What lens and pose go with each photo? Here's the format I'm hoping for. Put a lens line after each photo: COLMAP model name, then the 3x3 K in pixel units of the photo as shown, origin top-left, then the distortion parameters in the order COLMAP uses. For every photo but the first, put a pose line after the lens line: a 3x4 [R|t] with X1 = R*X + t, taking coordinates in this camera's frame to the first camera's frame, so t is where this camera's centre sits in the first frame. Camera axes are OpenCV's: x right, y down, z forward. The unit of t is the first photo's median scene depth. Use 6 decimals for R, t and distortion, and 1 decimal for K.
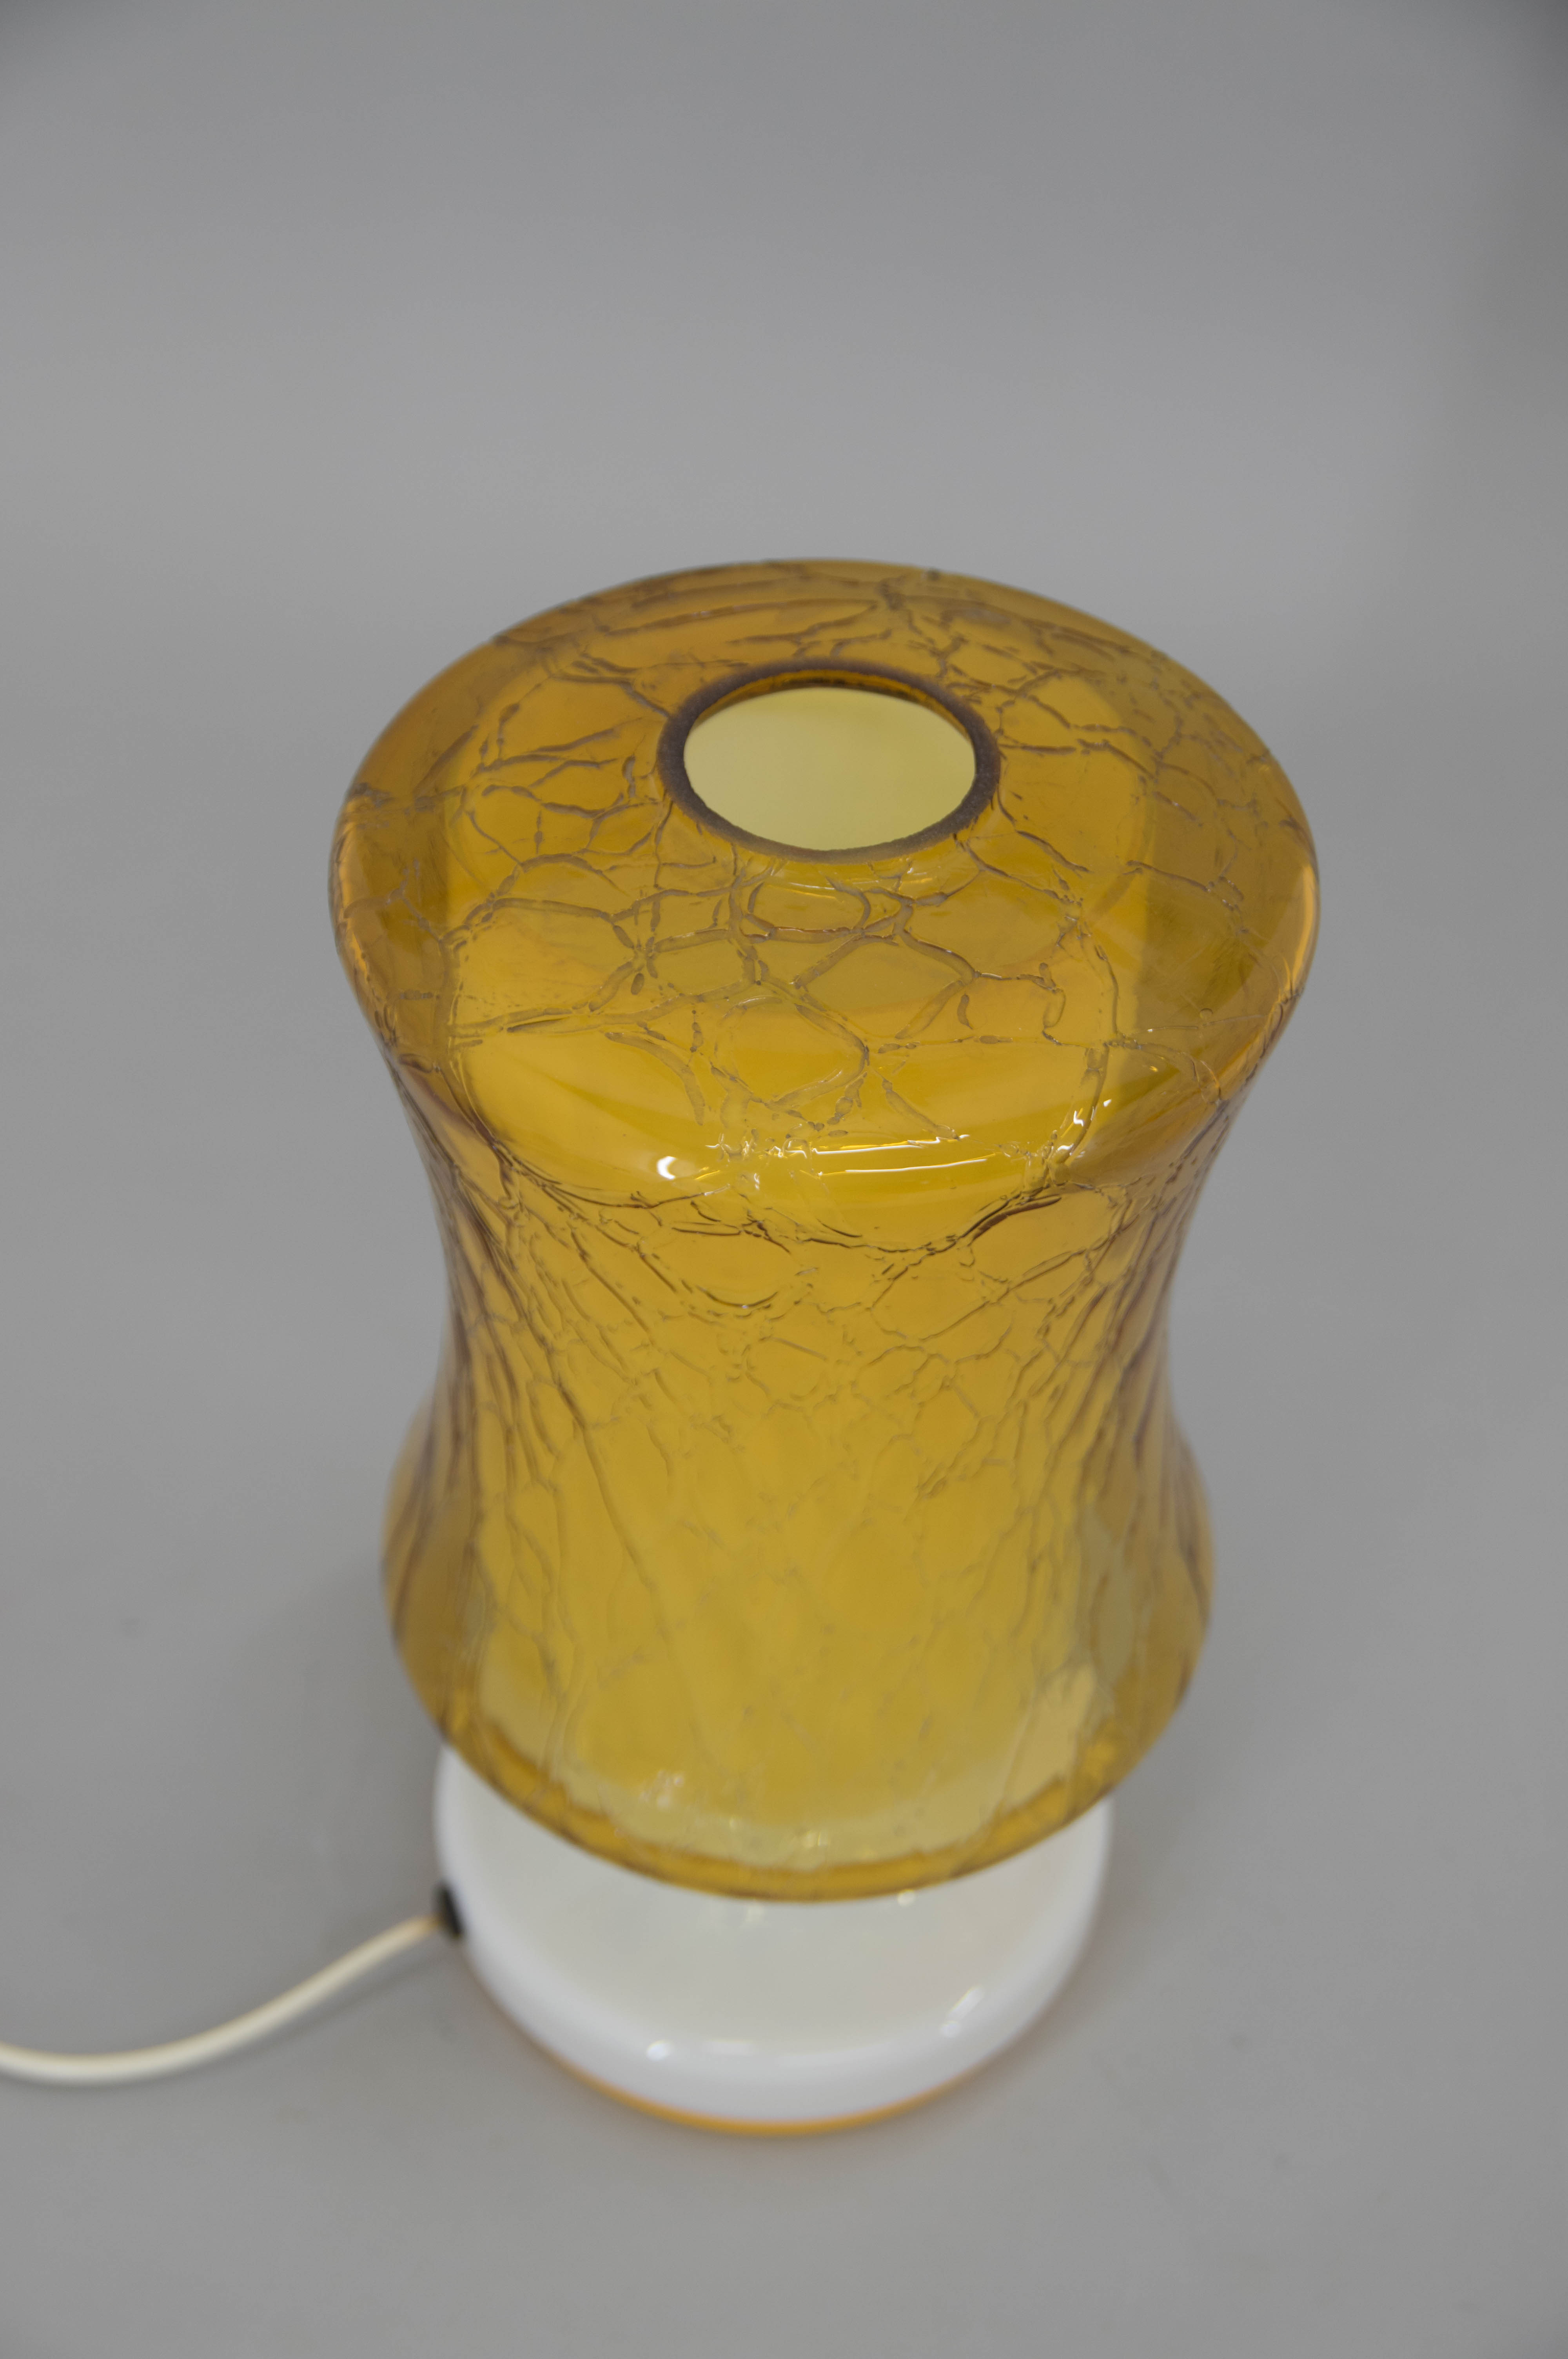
lens RADIAL K [[3526.6, 0, 782.4], [0, 3526.6, 1175.4], [0, 0, 1]] dist [0.003468, 0.000000]
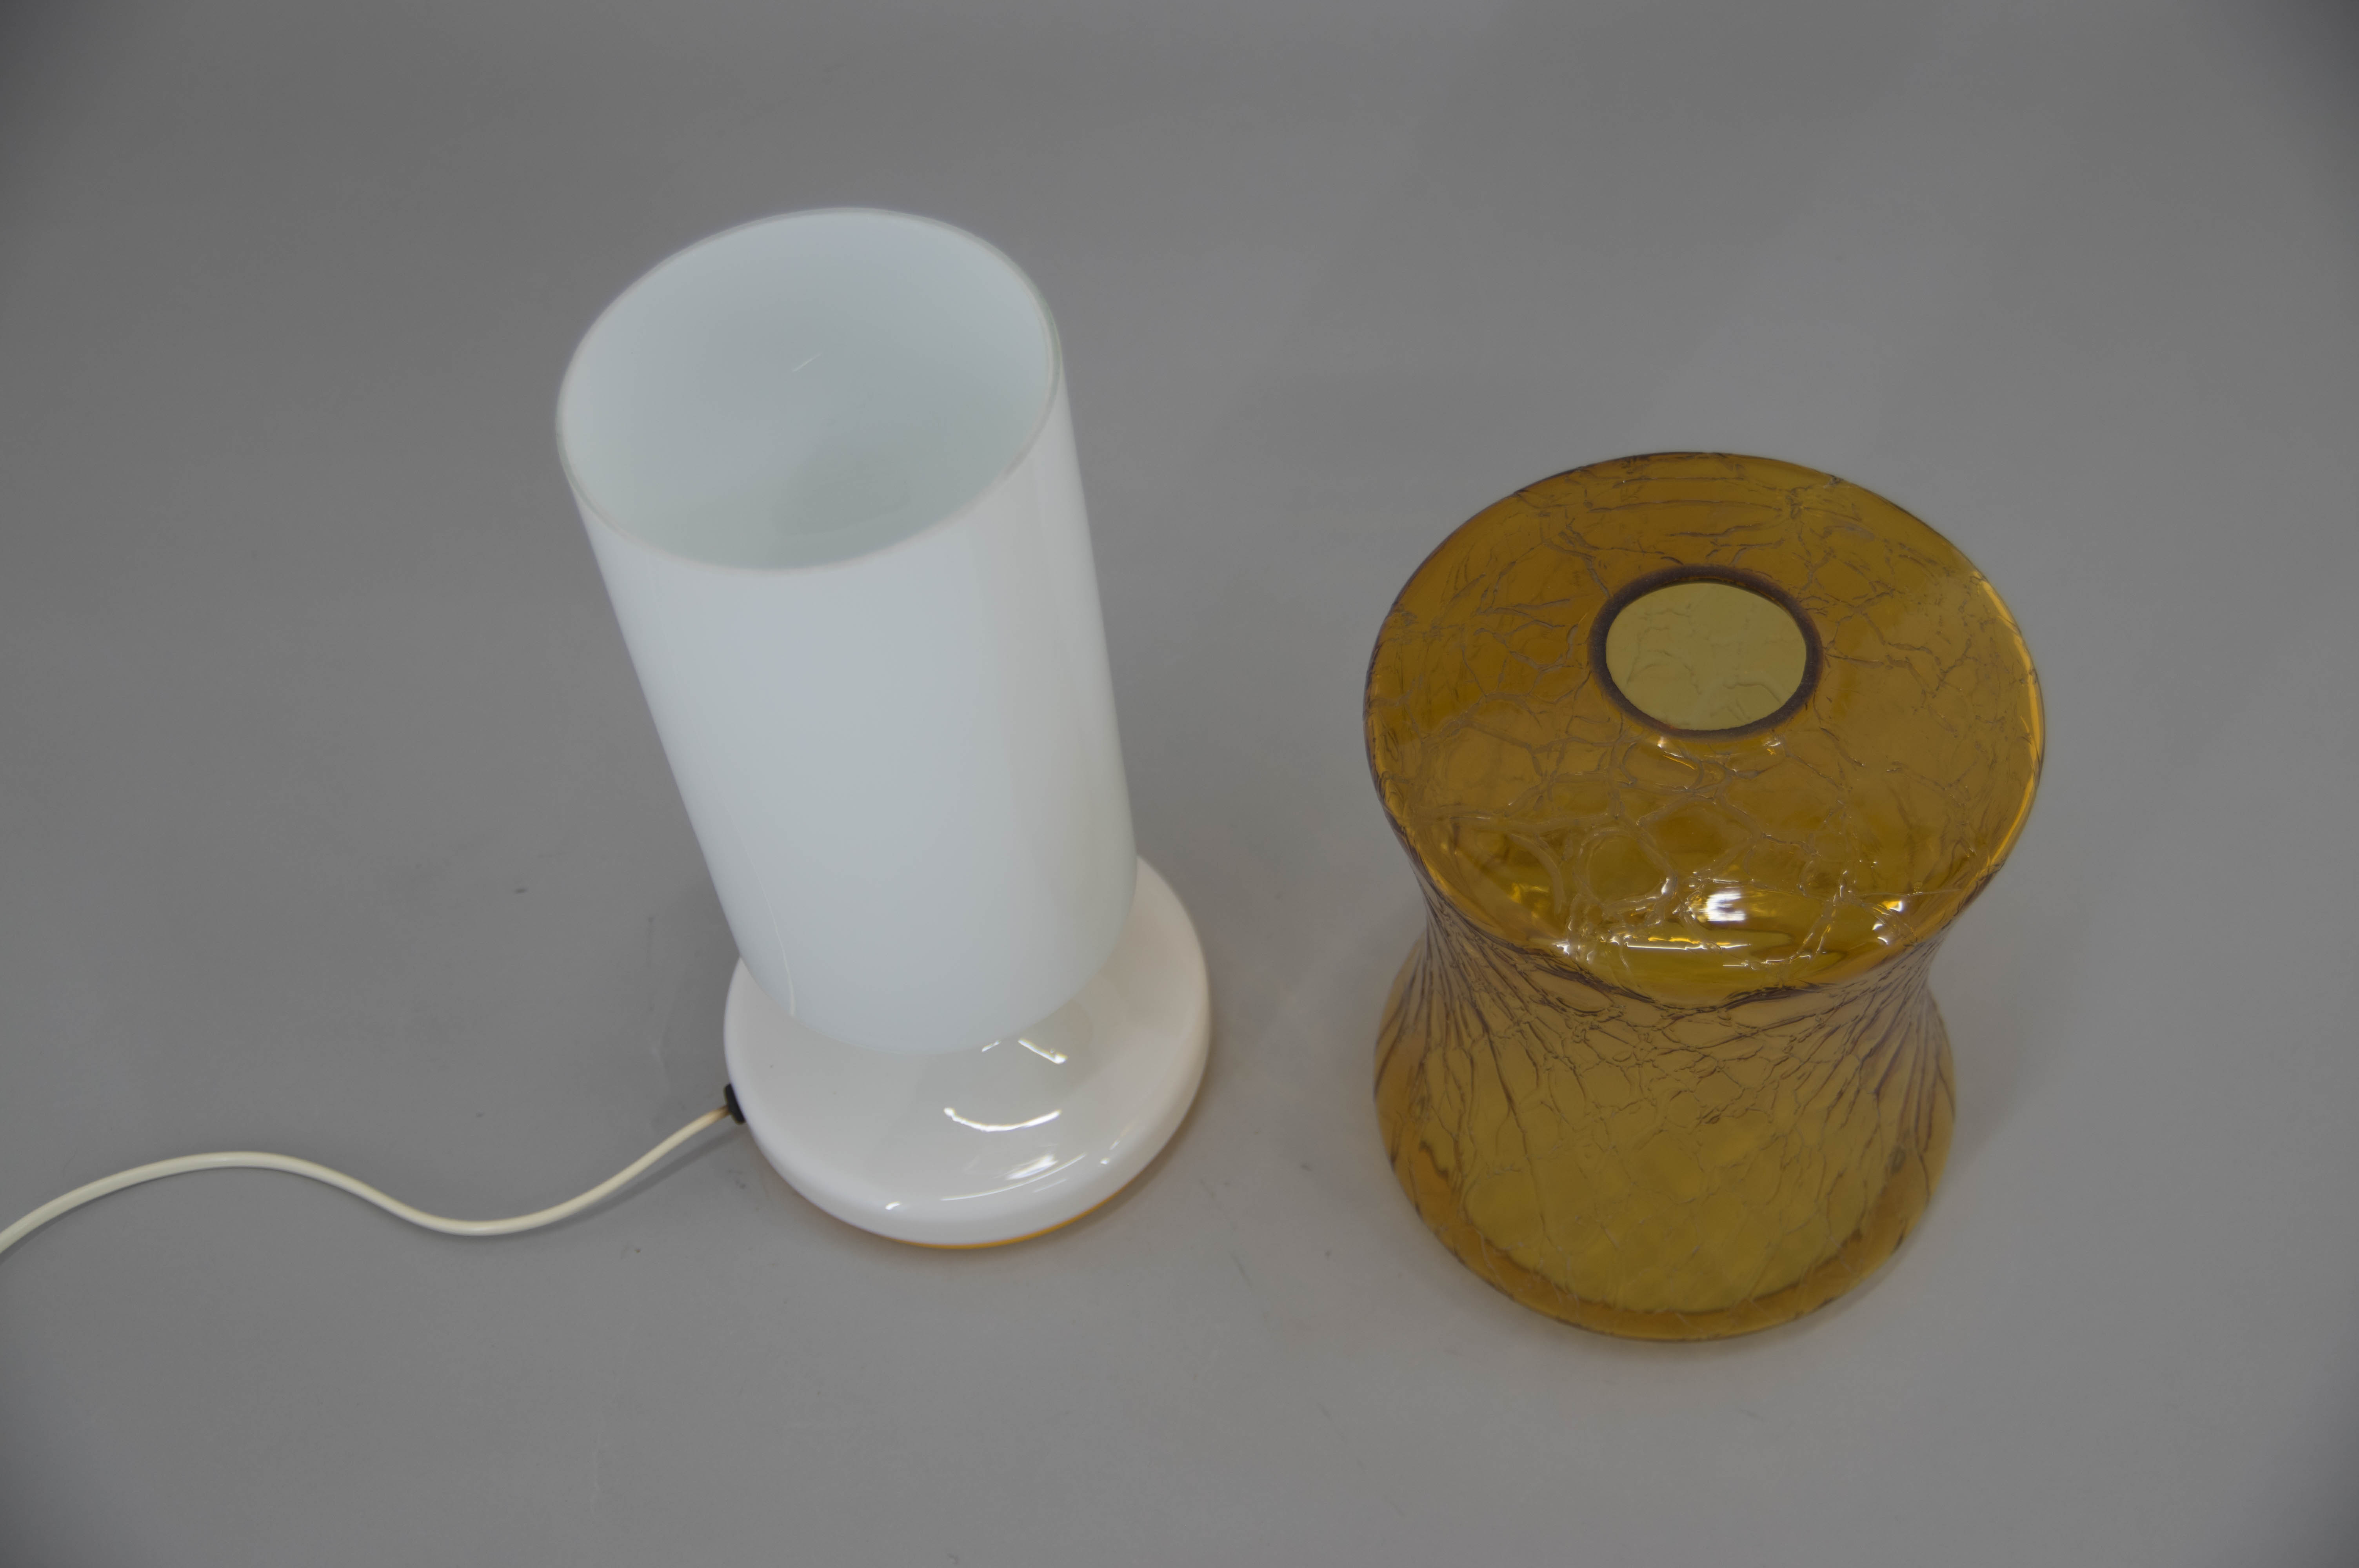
lens RADIAL K [[3109.5, 0, 1181.1], [0, 3109.5, 784.1], [0, 0, 1]] dist [0.014374, 0.000000]
pose [[0.953738, 0.176908, -0.243078, 0.127327], [-0.131781, 0.972728, 0.190878, -0.277549], [0.270216, -0.150015, 0.951041, -0.297365]]
